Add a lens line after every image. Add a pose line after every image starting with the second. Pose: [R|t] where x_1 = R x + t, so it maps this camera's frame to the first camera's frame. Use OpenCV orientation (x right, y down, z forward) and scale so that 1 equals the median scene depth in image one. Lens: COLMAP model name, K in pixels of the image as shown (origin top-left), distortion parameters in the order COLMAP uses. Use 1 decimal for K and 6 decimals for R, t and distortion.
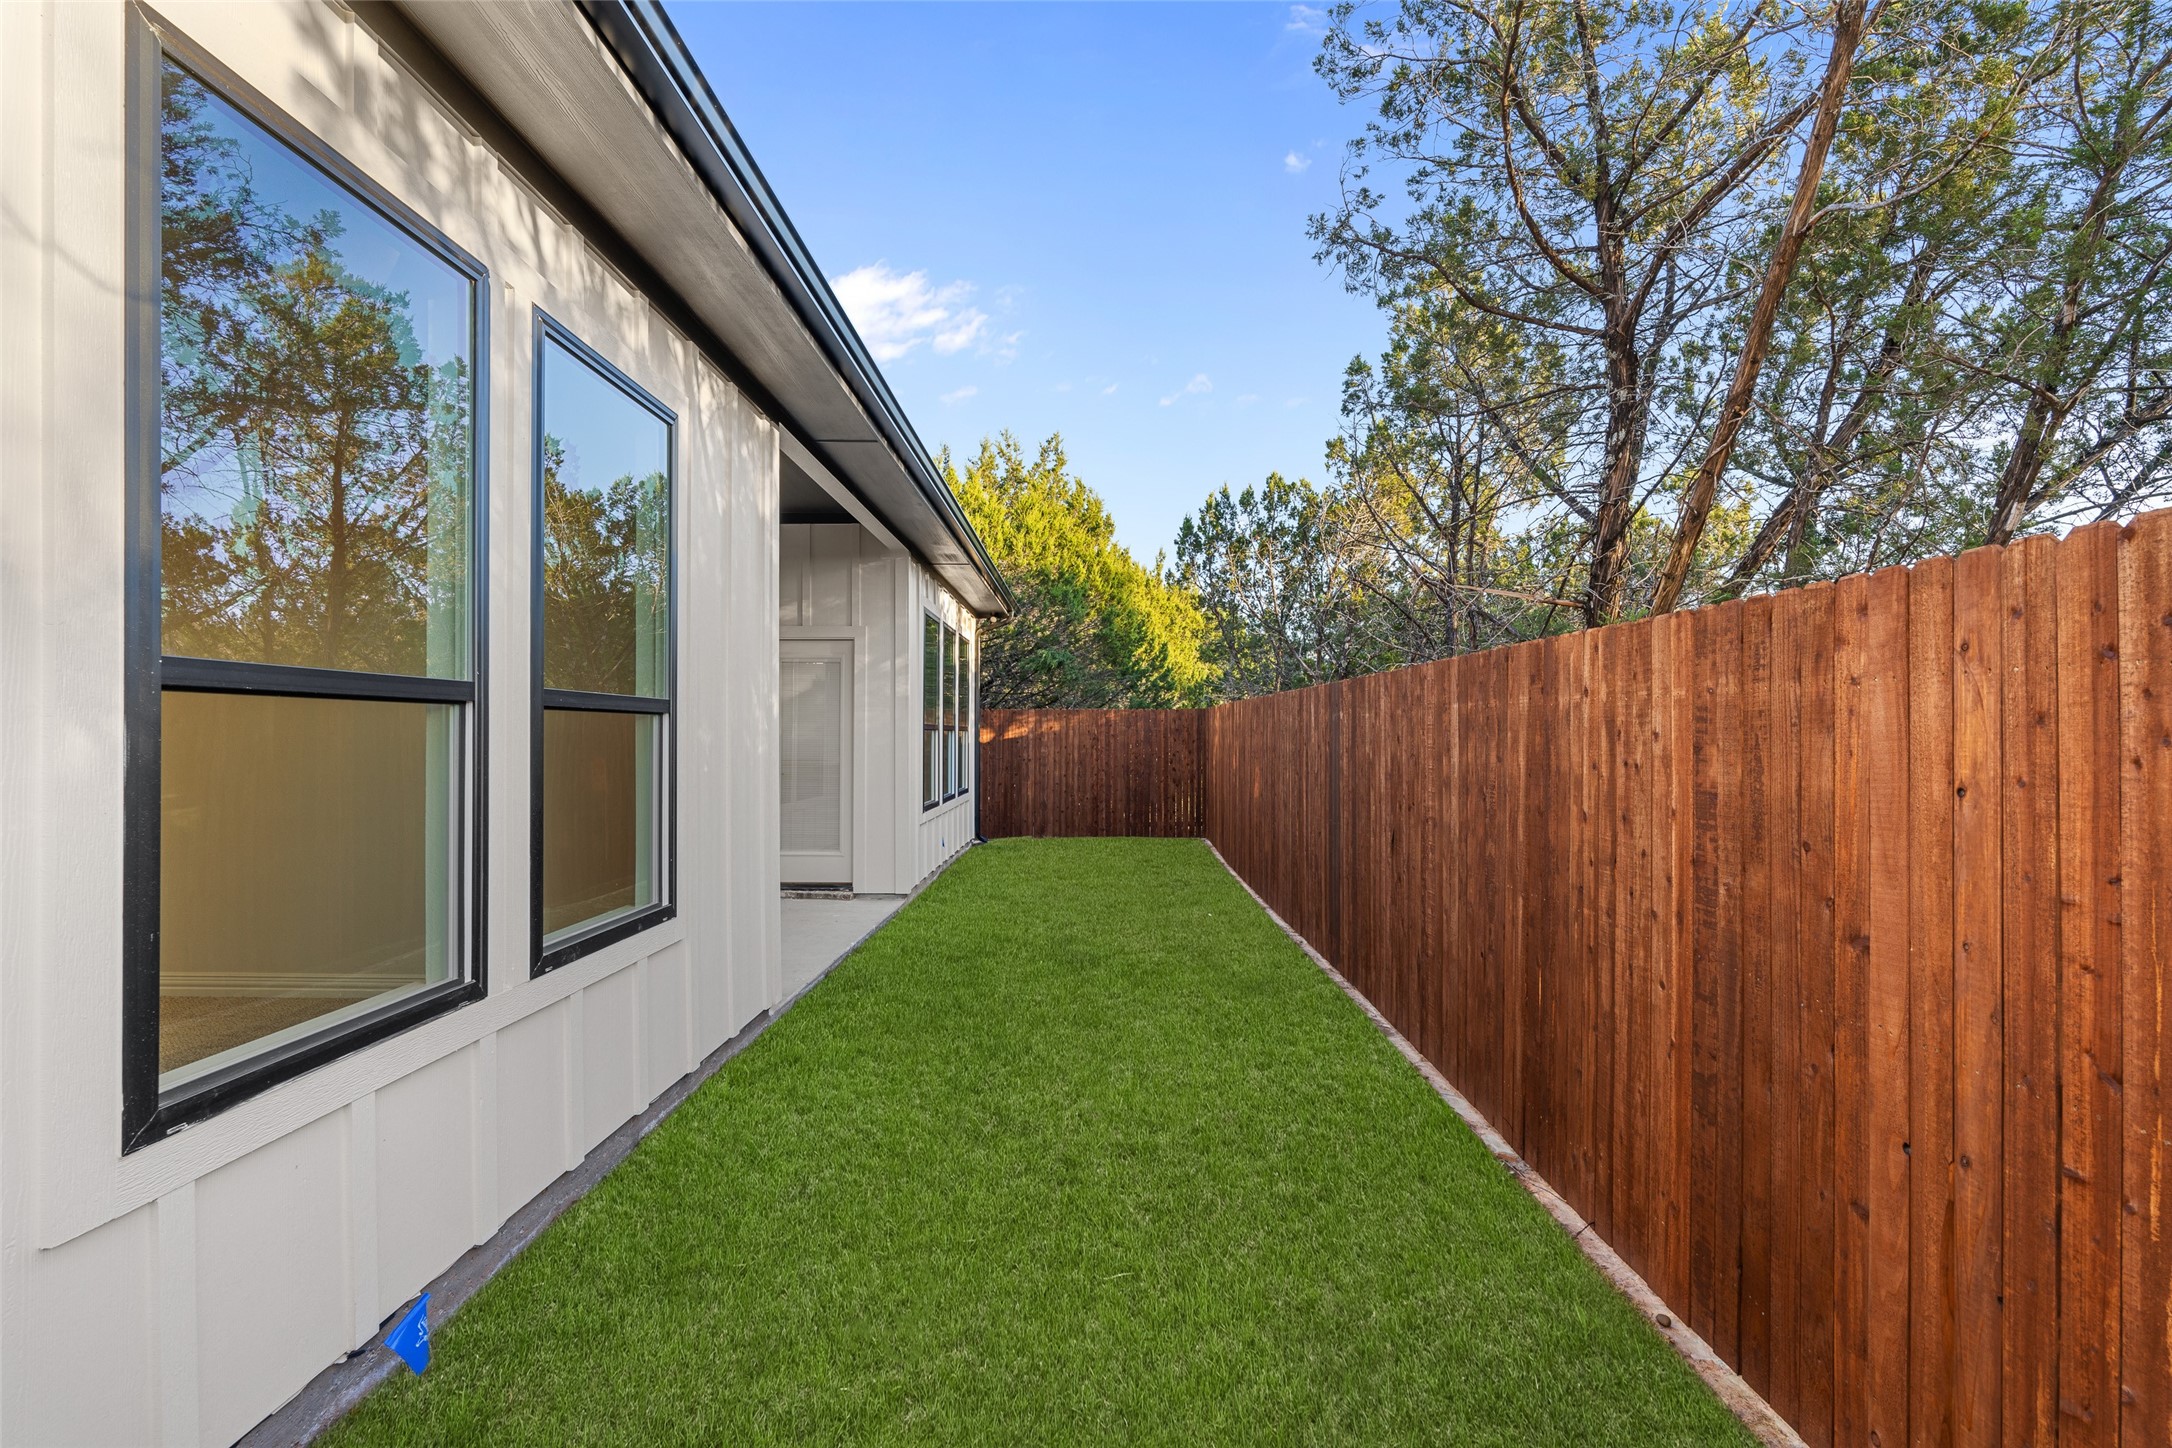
lens RADIAL K [[956.6, 0, 1087.3], [0, 956.6, 729.1], [0, 0, 1]] dist [-0.005555, 0.000880]
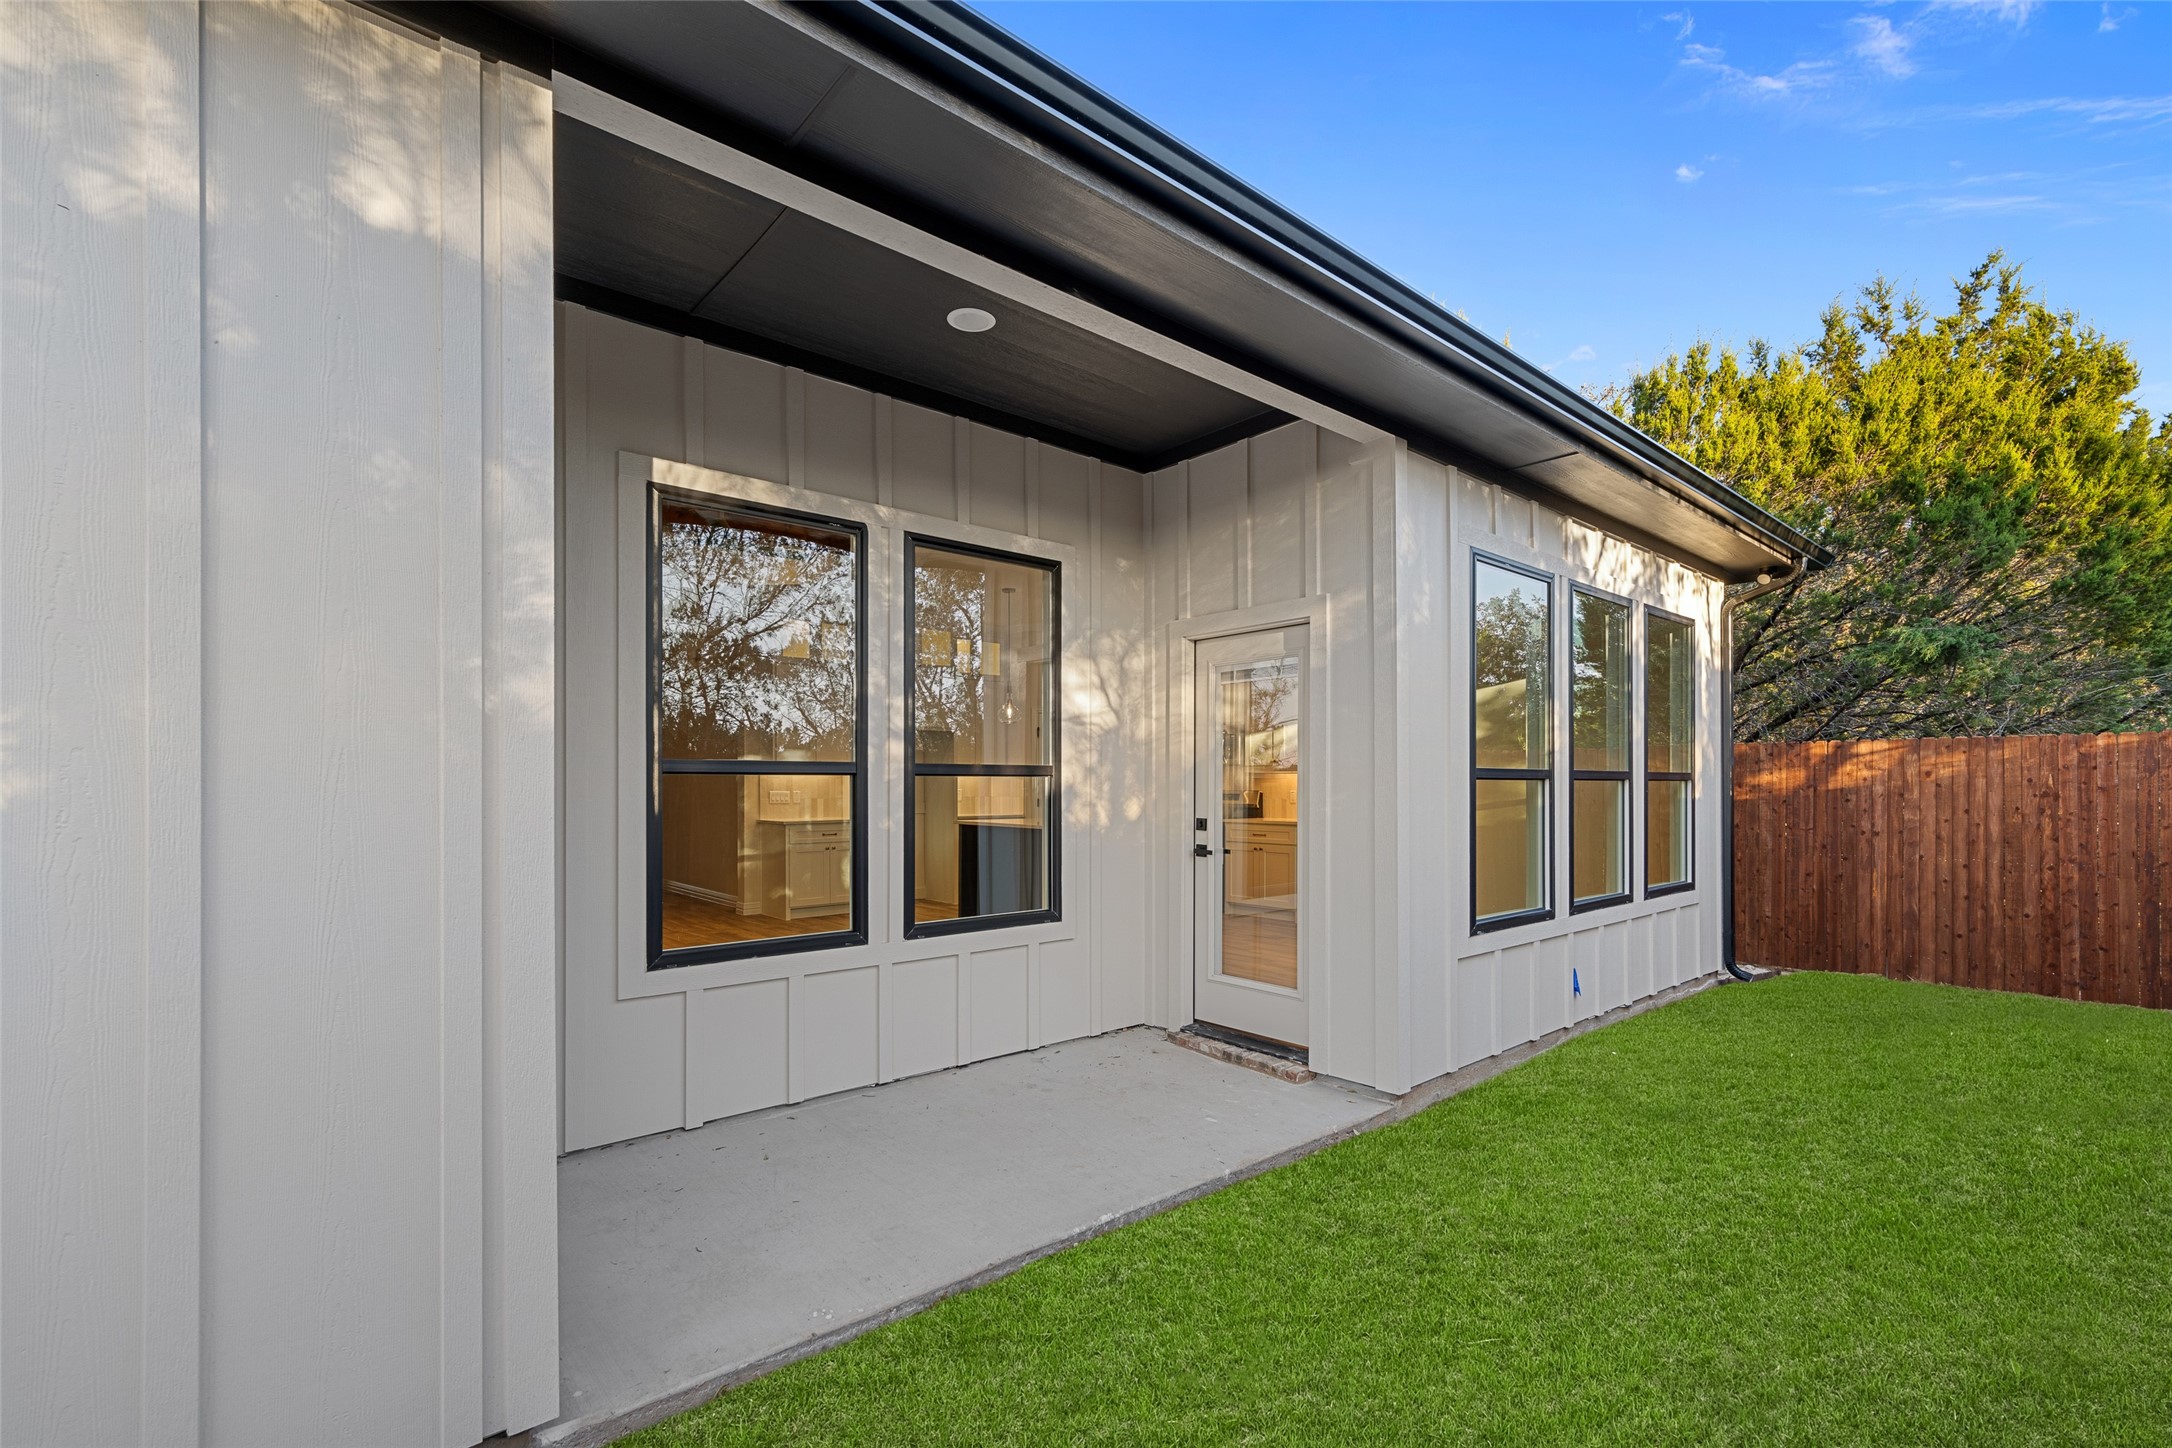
lens RADIAL K [[956.6, 0, 1044.0], [0, 956.6, 777.8], [0, 0, 1]] dist [-0.005555, 0.000880]
pose [[0.640799, -0.007656, -0.767671, 0.052519], [0.006858, 0.999967, -0.004248, -0.000127], [0.767678, -0.002542, 0.640831, 0.292599]]
